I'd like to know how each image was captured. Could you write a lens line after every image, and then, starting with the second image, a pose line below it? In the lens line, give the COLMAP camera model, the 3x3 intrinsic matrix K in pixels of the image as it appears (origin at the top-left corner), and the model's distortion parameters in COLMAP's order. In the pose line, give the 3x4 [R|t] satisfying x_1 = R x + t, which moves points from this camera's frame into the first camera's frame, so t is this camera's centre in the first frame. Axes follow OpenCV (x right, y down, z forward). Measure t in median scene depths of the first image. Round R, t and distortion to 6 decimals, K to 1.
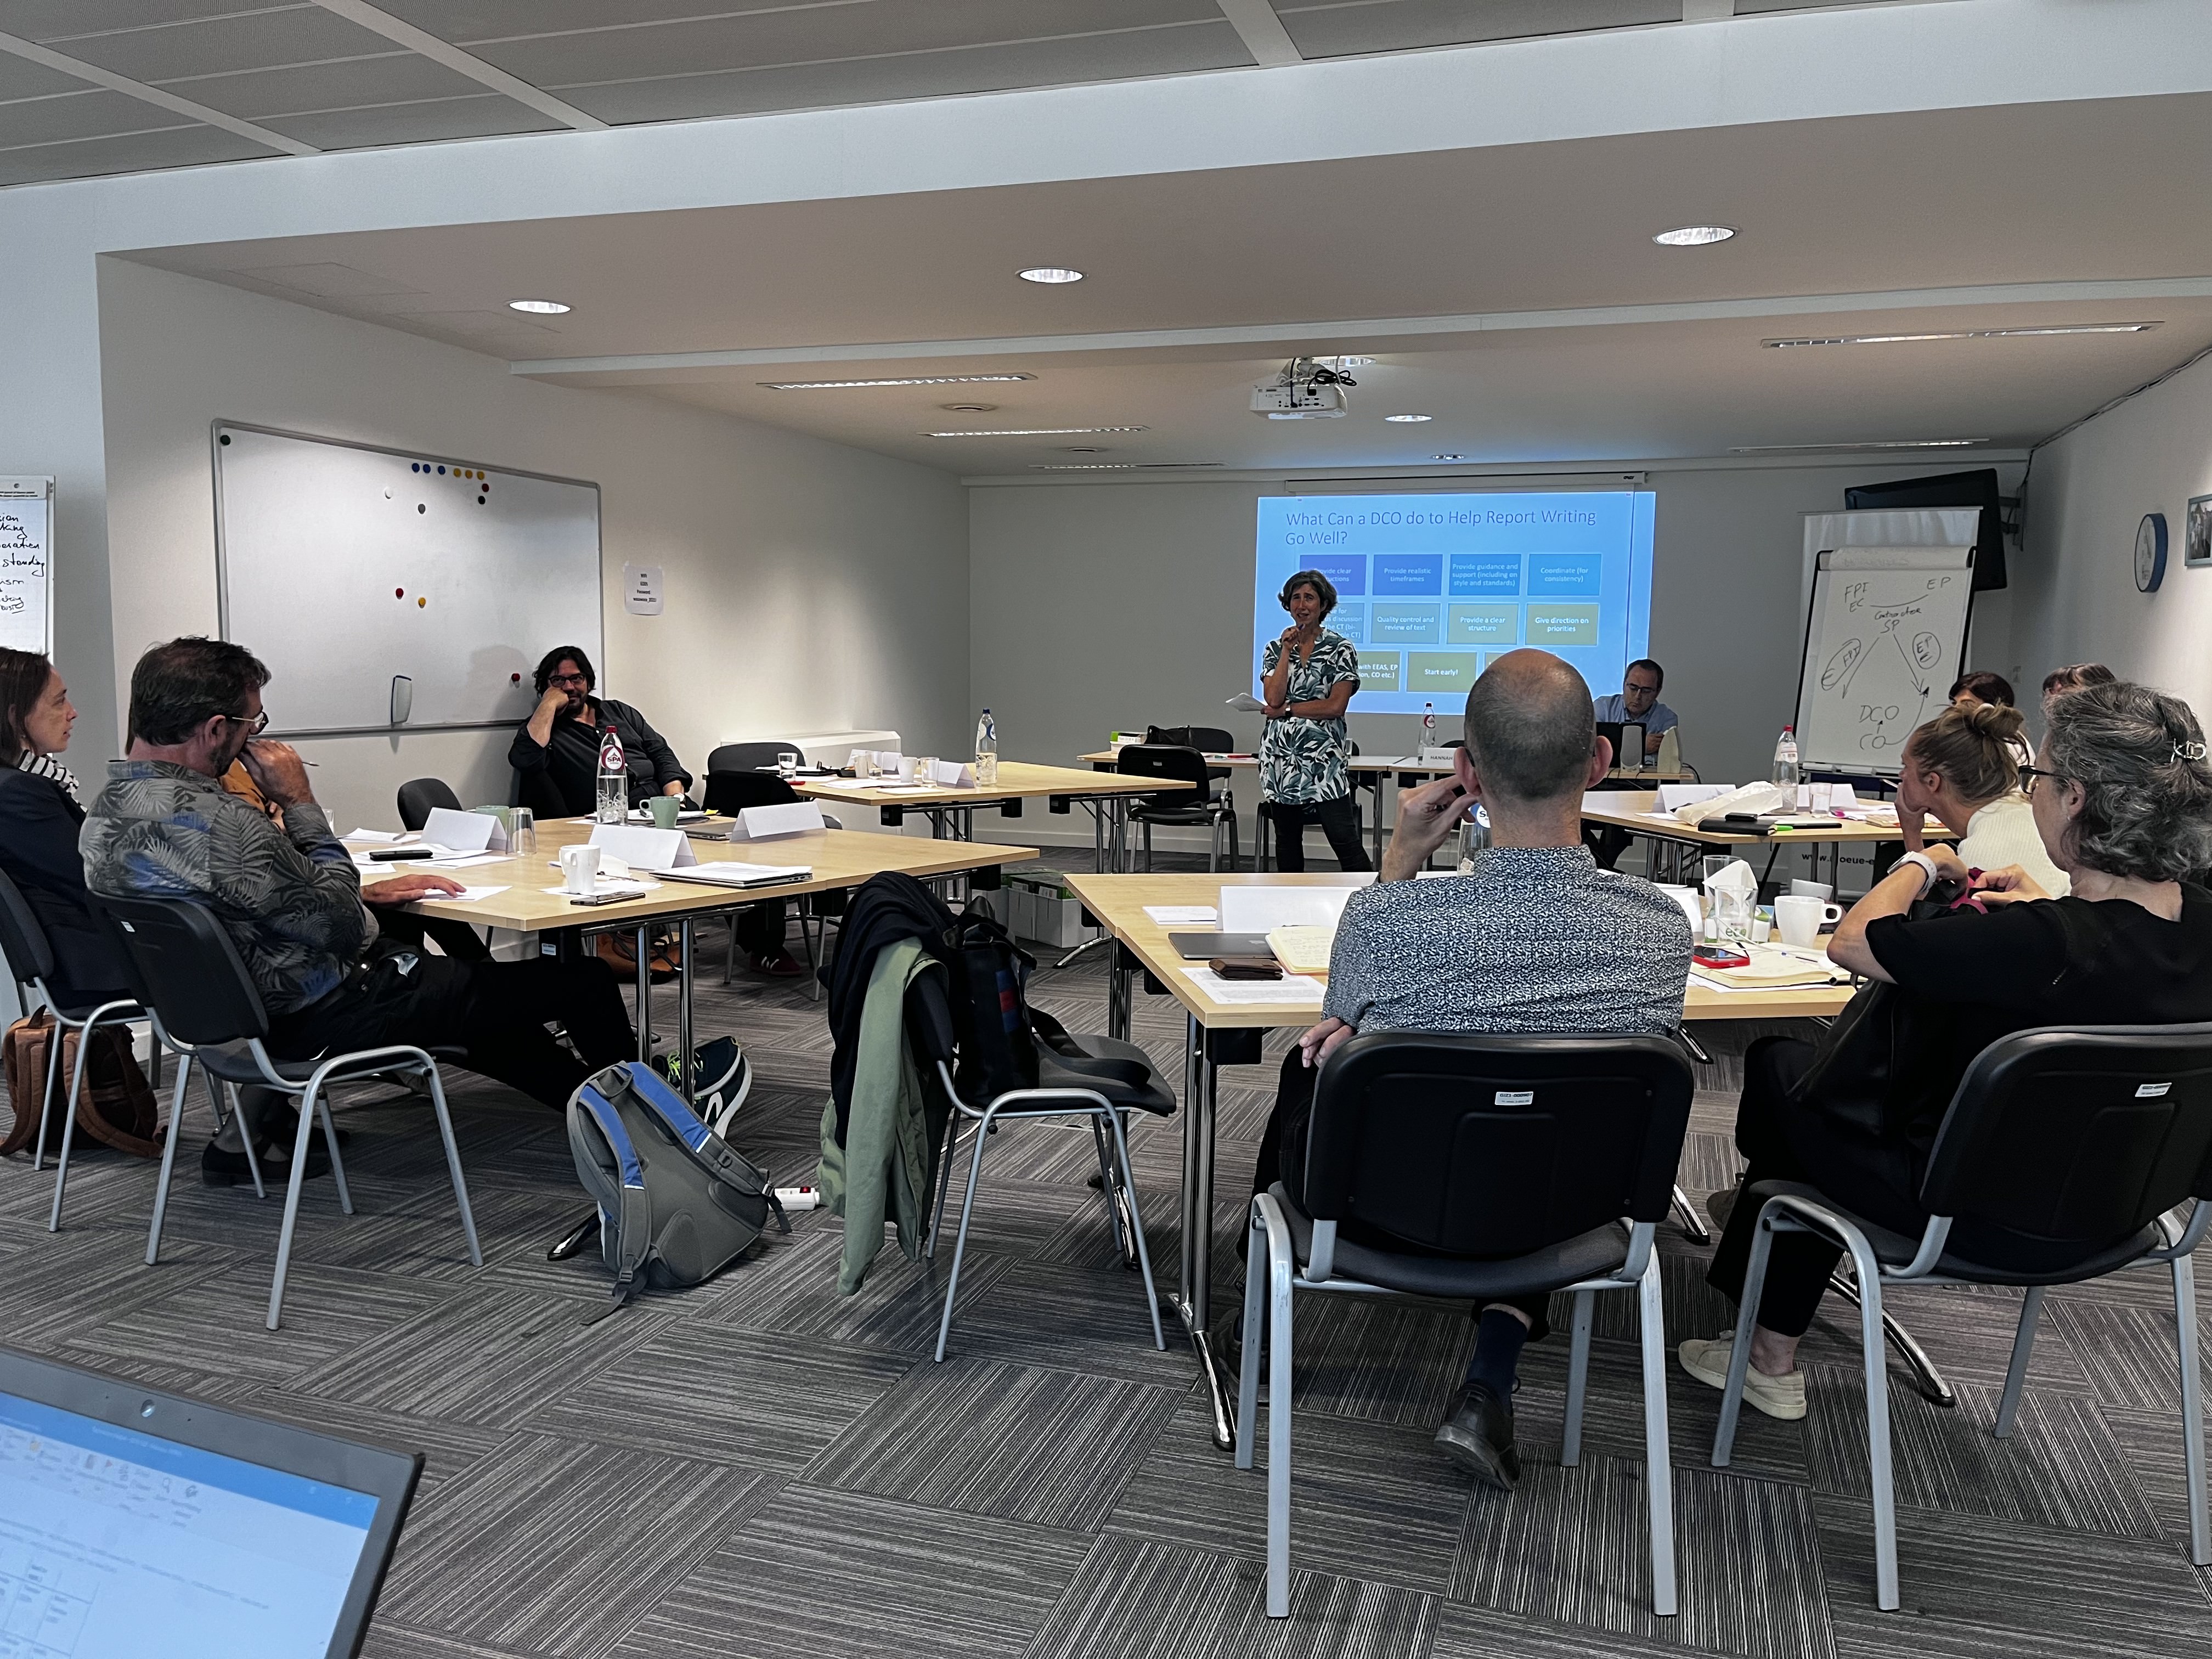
lens RADIAL K [[1657.1, 0, 1106.3], [0, 1657.1, 826.8], [0, 0, 1]] dist [0.014196, -0.000484]
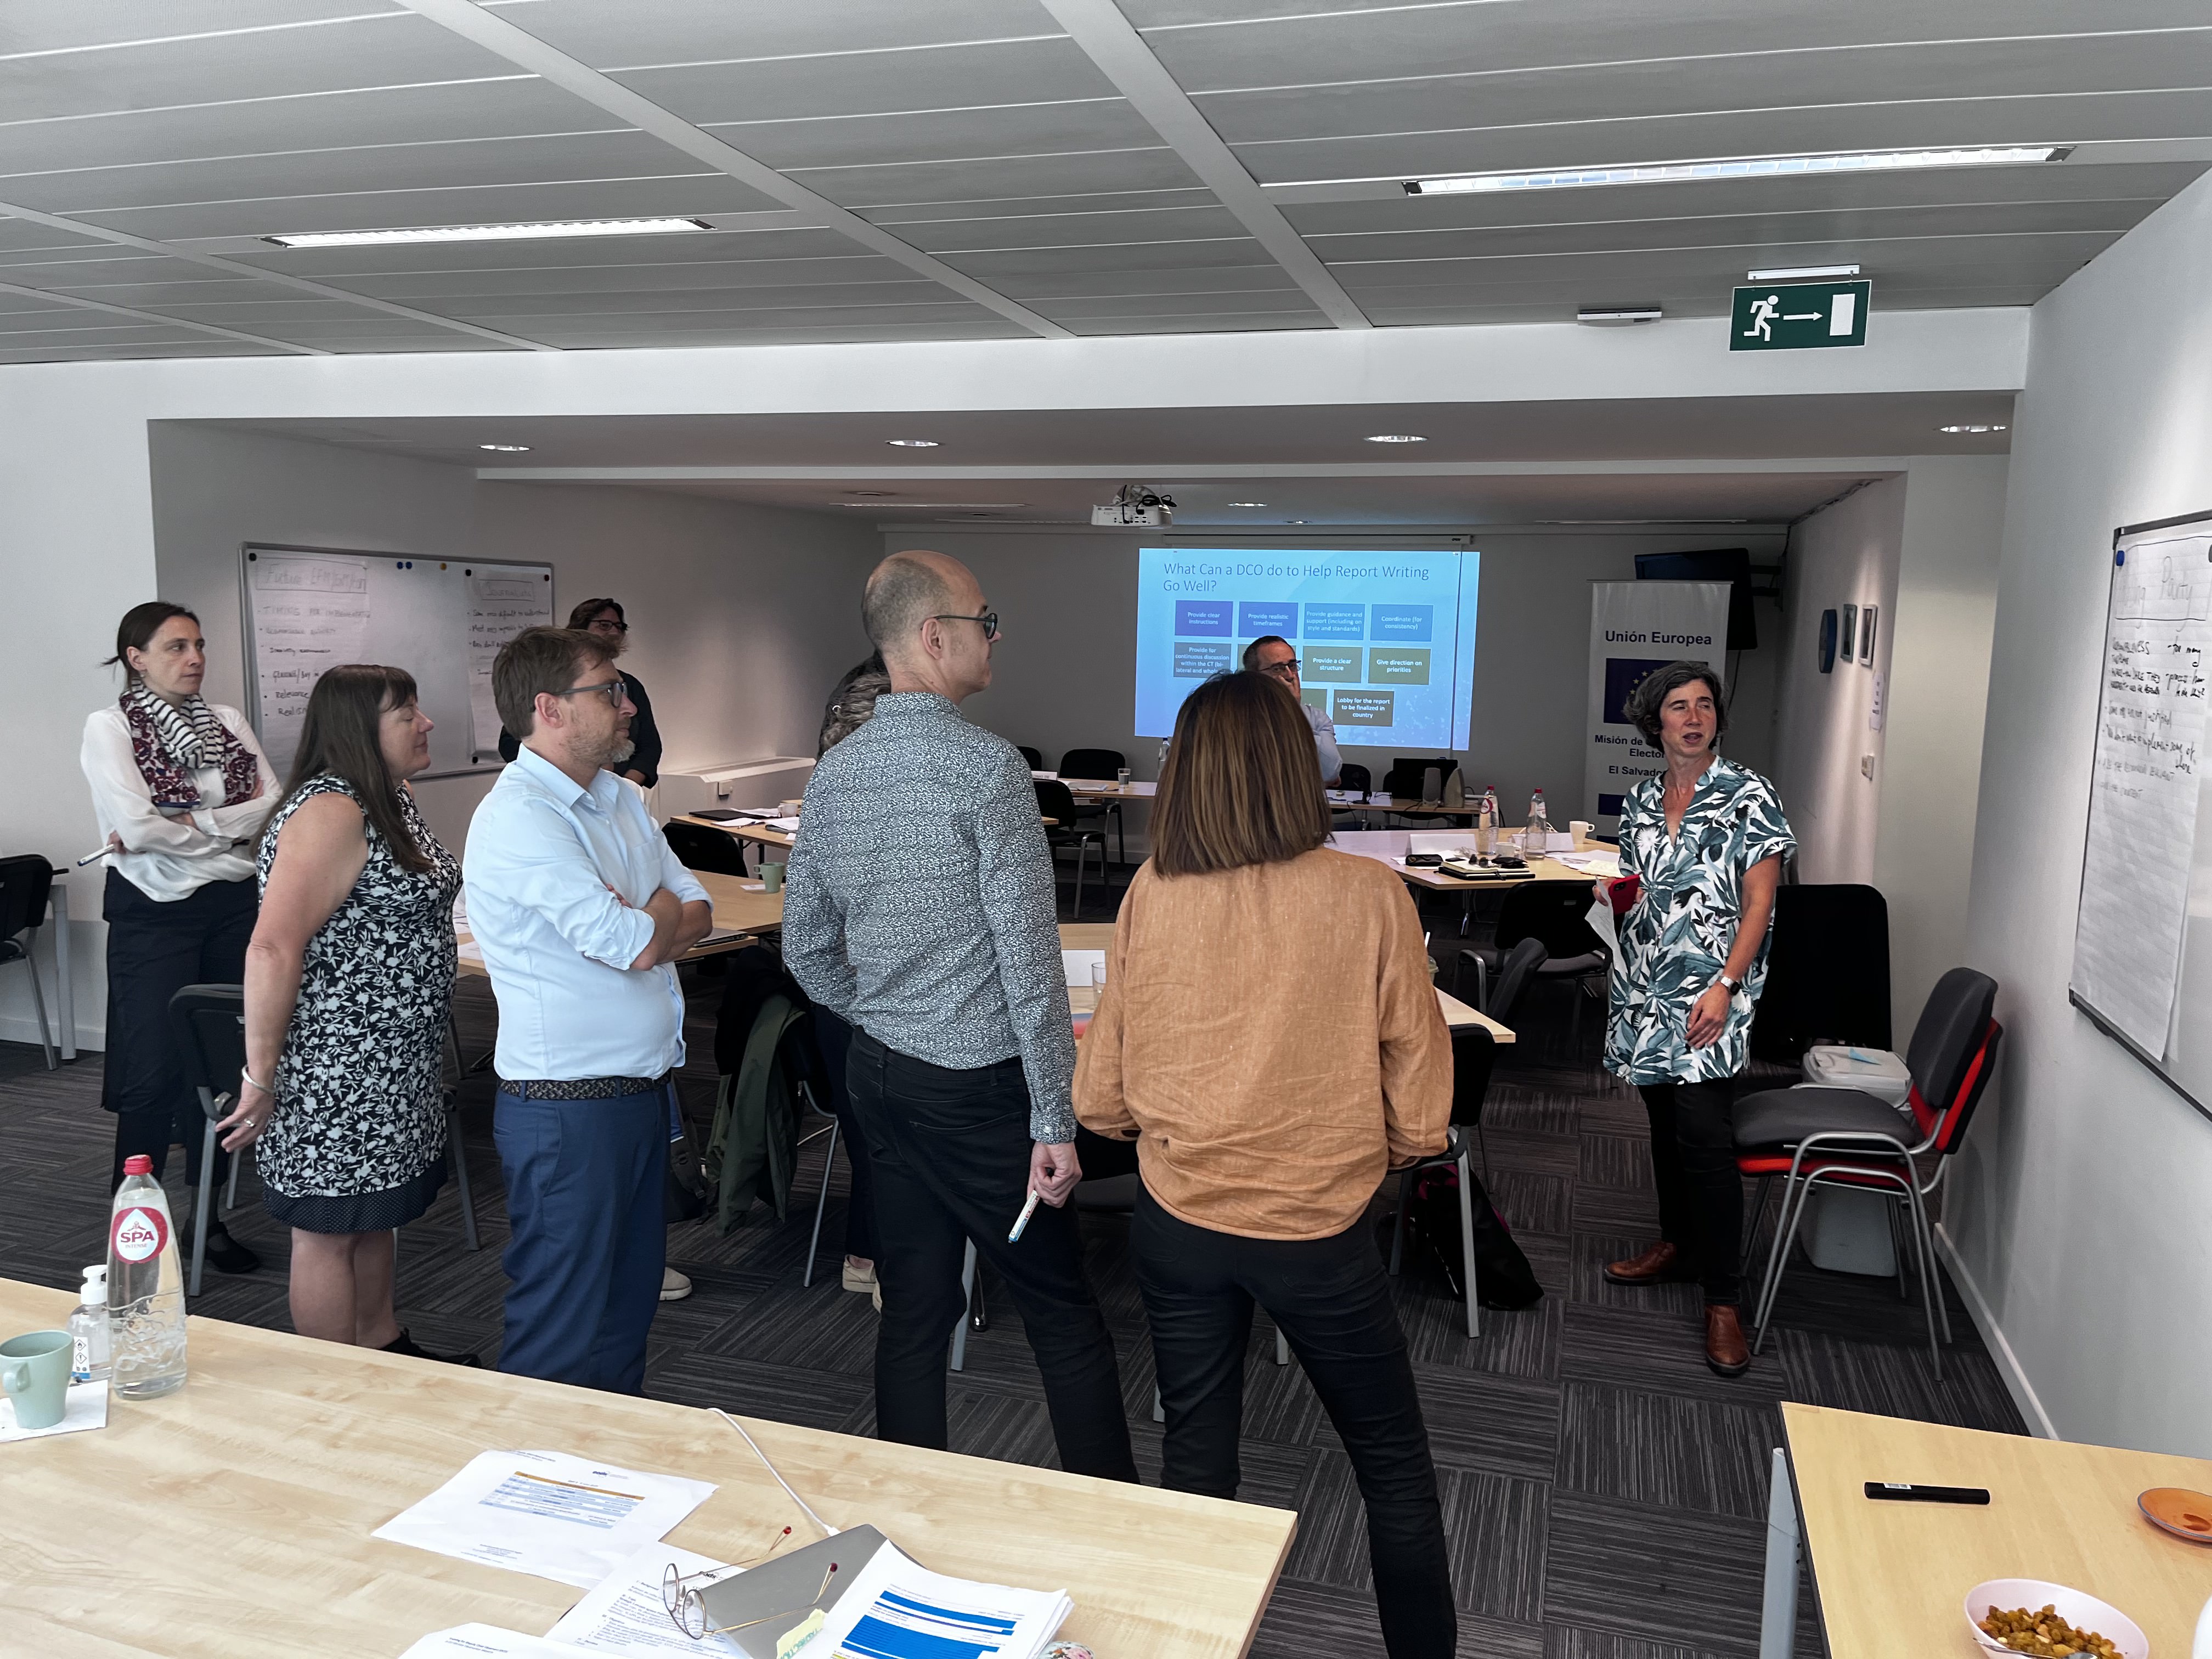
lens RADIAL K [[1657.1, 0, 1121.6], [0, 1657.1, 852.8], [0, 0, 1]] dist [0.014196, -0.000484]
pose [[0.999407, 0.004015, 0.034195, 0.054663], [-0.005332, 0.999244, 0.038516, -0.044866], [-0.034014, -0.038675, 0.998673, -0.185737]]
